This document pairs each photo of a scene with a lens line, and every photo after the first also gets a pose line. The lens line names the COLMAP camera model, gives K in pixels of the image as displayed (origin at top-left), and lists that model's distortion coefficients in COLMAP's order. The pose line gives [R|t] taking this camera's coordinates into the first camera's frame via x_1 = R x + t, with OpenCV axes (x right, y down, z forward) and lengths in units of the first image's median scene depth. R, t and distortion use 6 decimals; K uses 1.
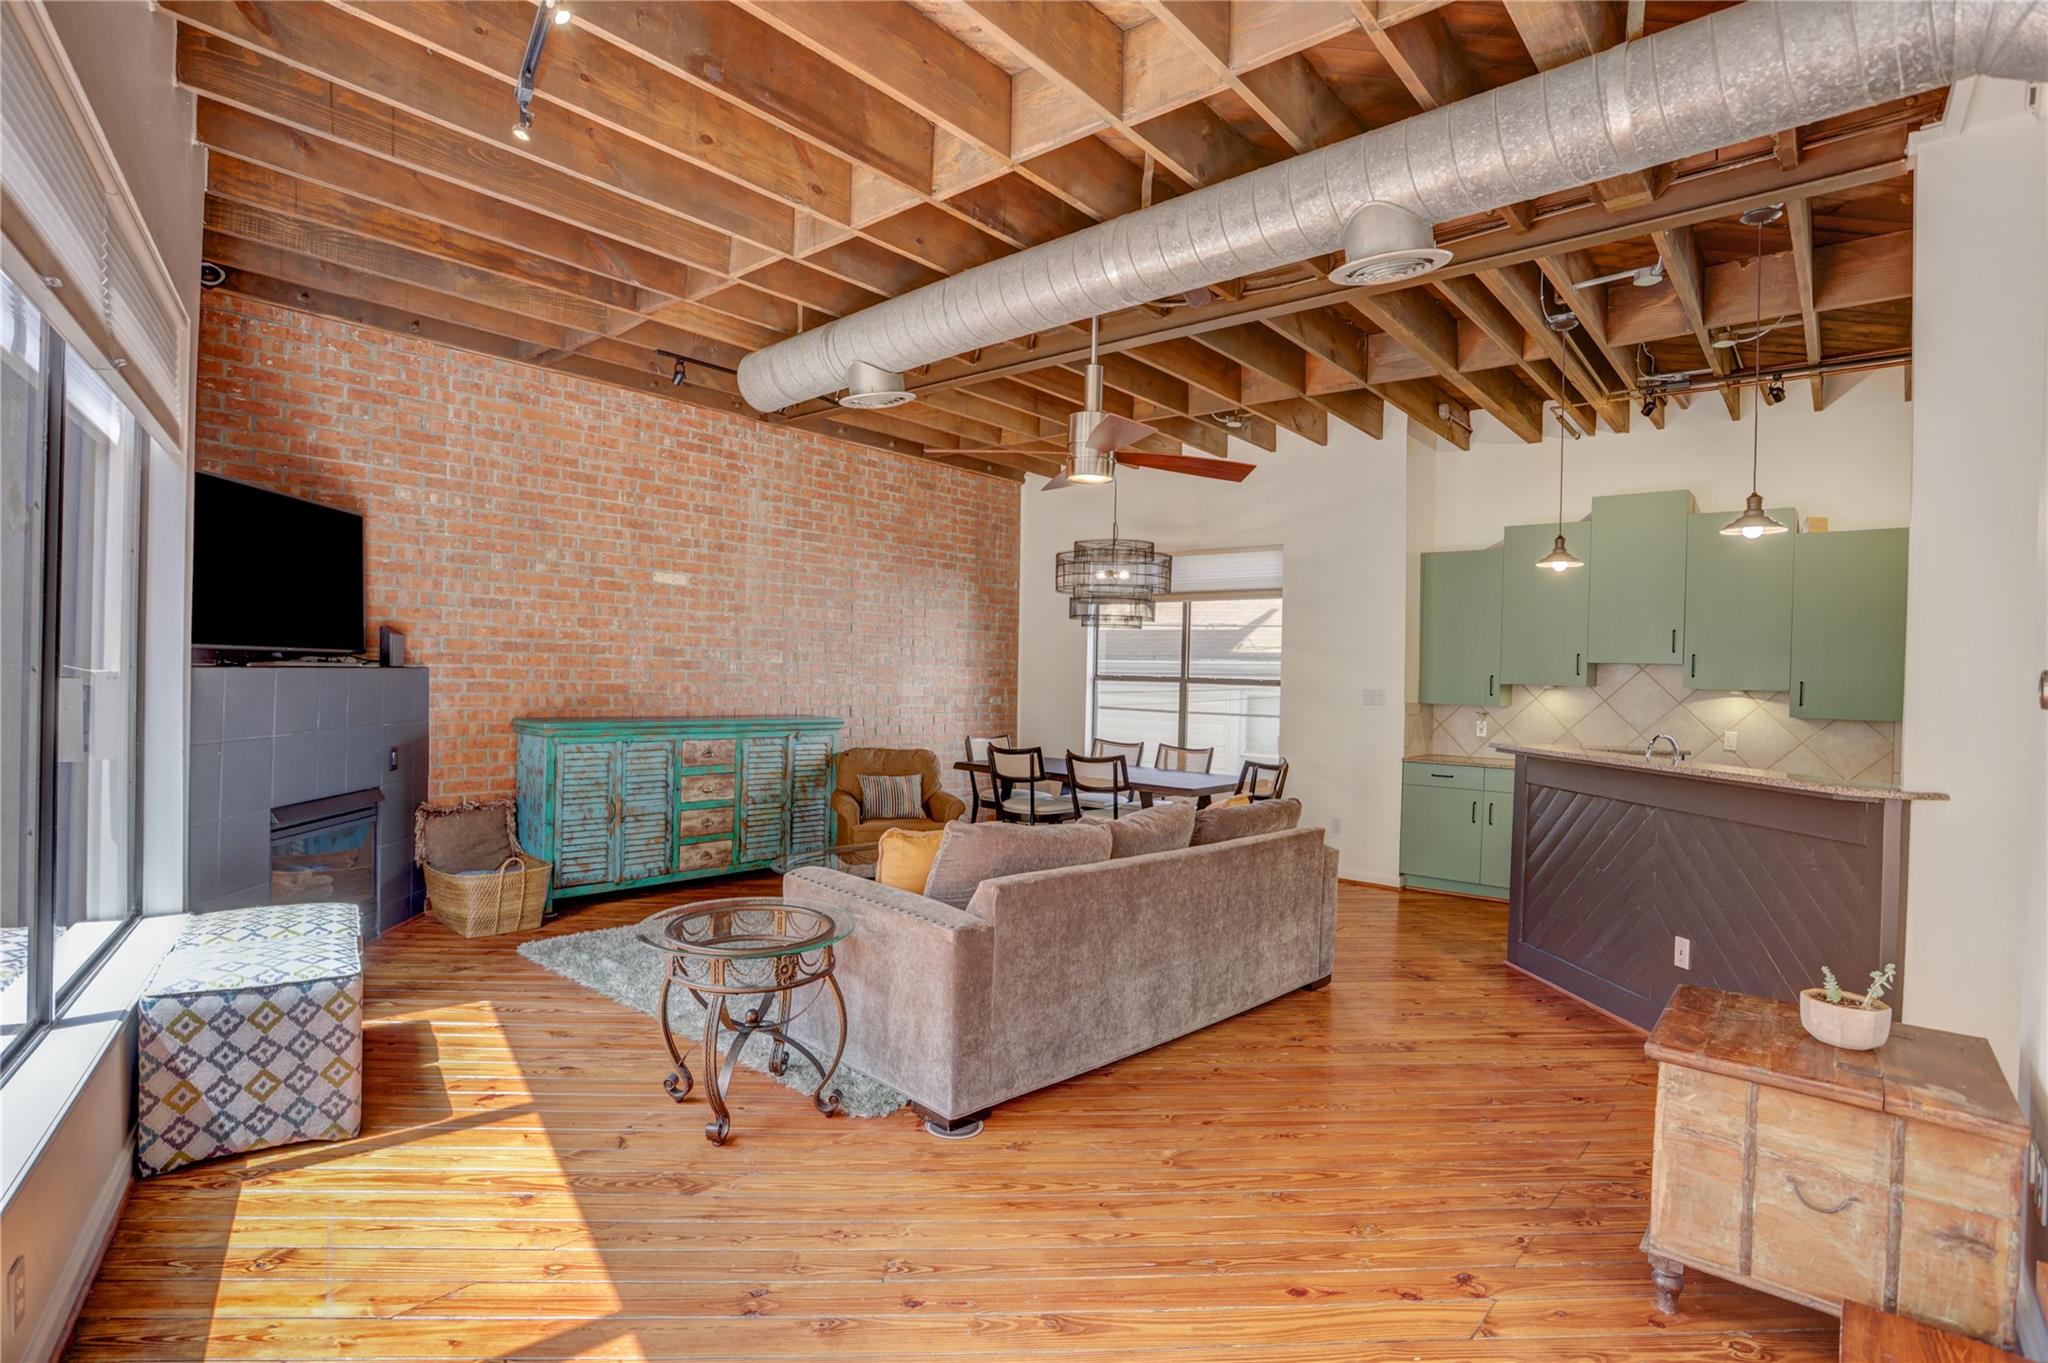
lens RADIAL K [[1025.4, 0, 1025.4], [0, 1025.4, 679.0], [0, 0, 1]] dist [-0.062666, 0.025787]
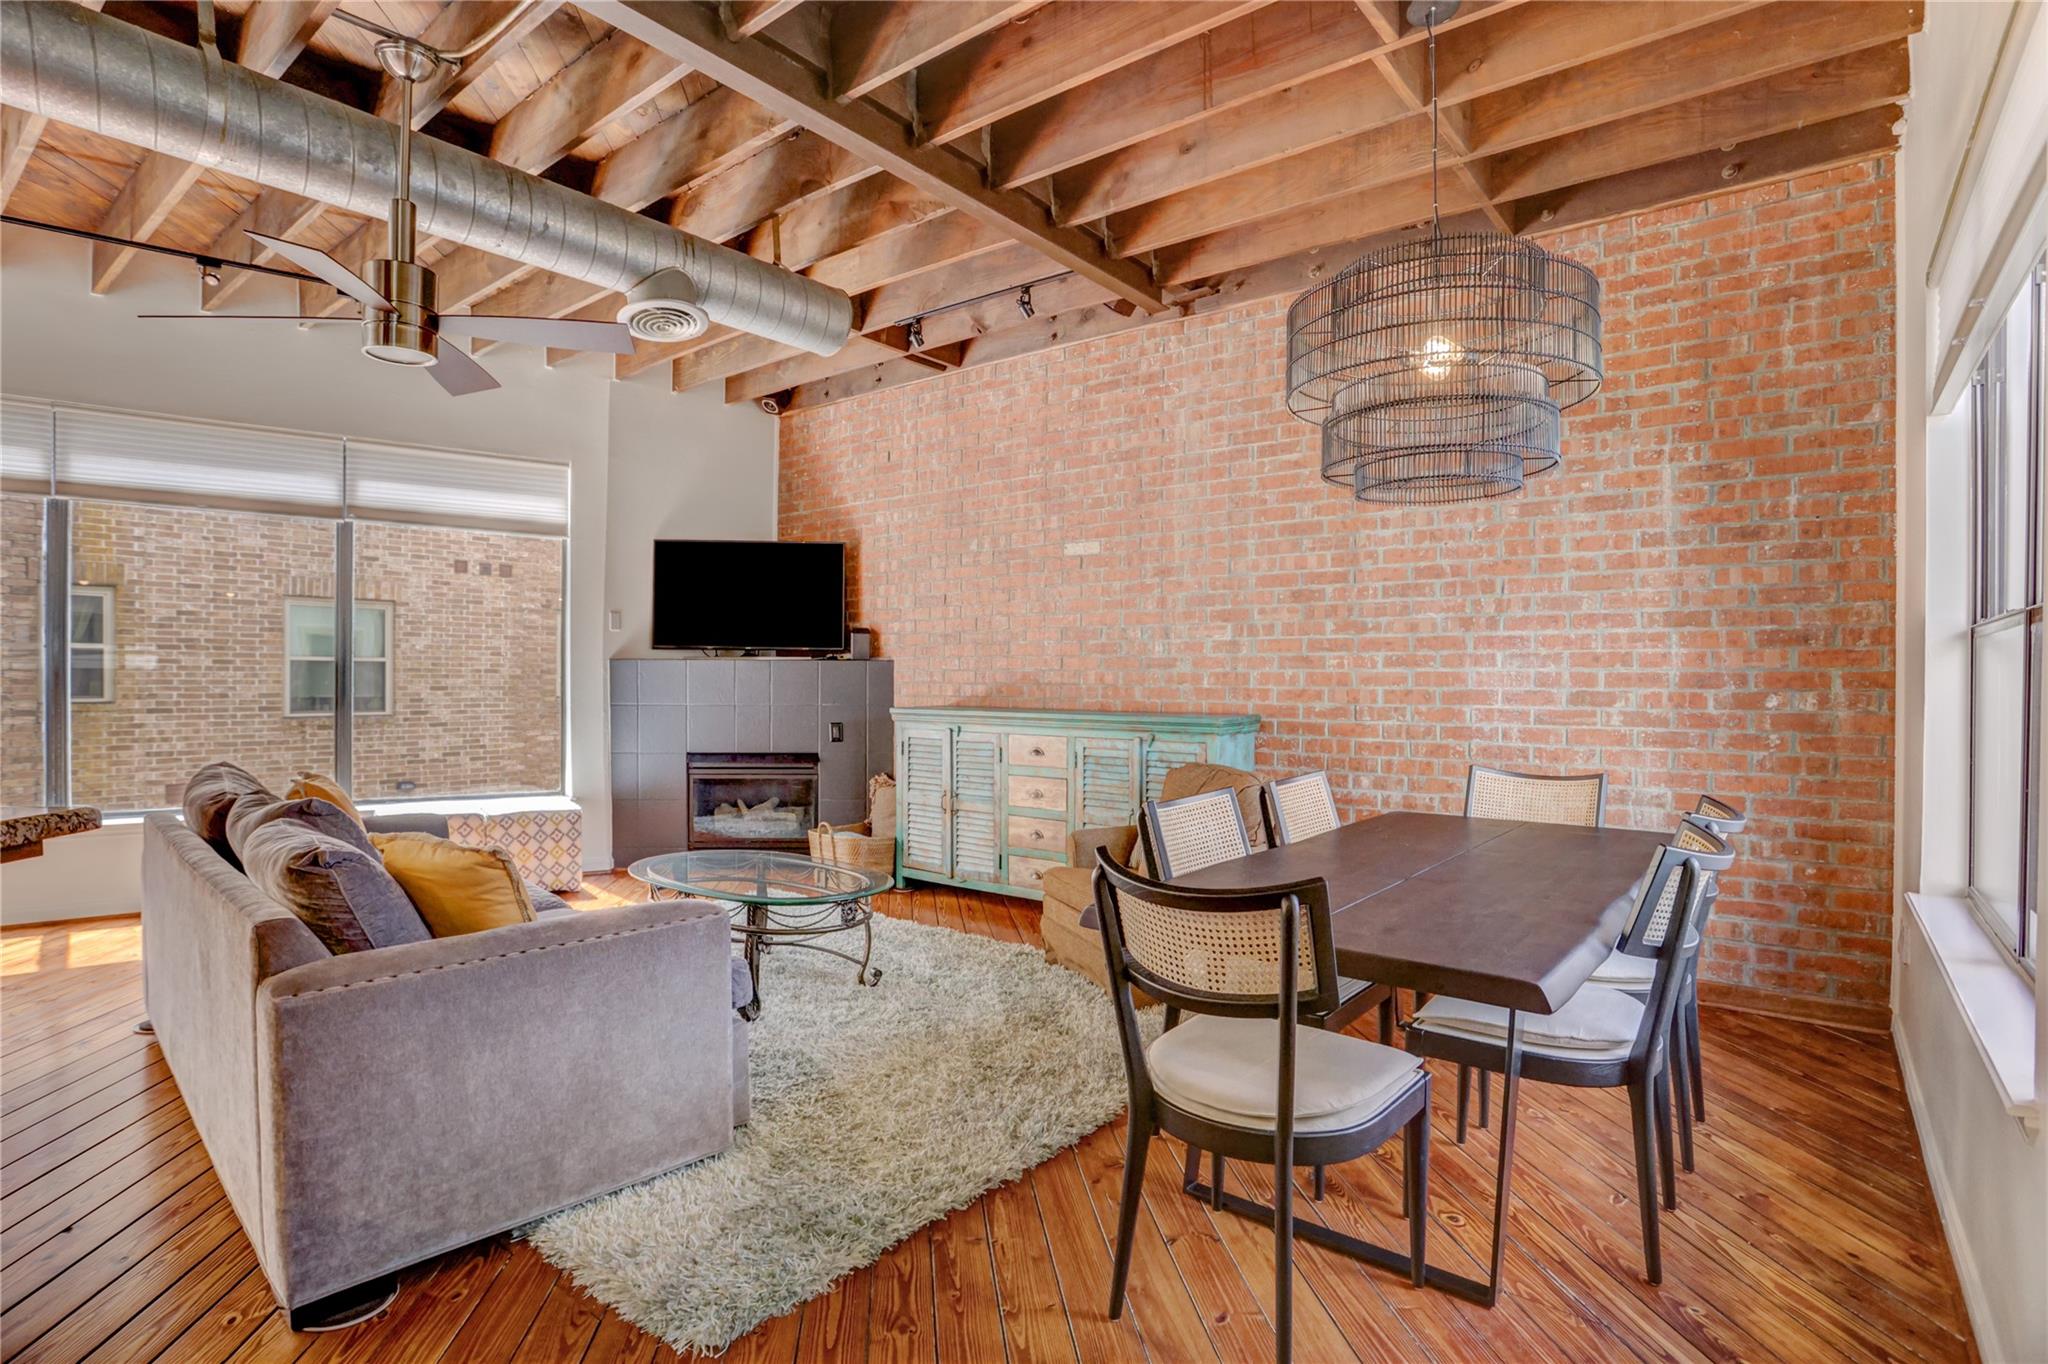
lens RADIAL K [[1025.4, 0, 1007.5], [0, 1025.4, 687.0], [0, 0, 1]] dist [-0.062666, 0.025787]
pose [[0.024145, -0.020105, -0.999506, 0.485273], [-0.009571, 0.999747, -0.020341, 0.034249], [0.999663, 0.010058, 0.023946, 0.874062]]
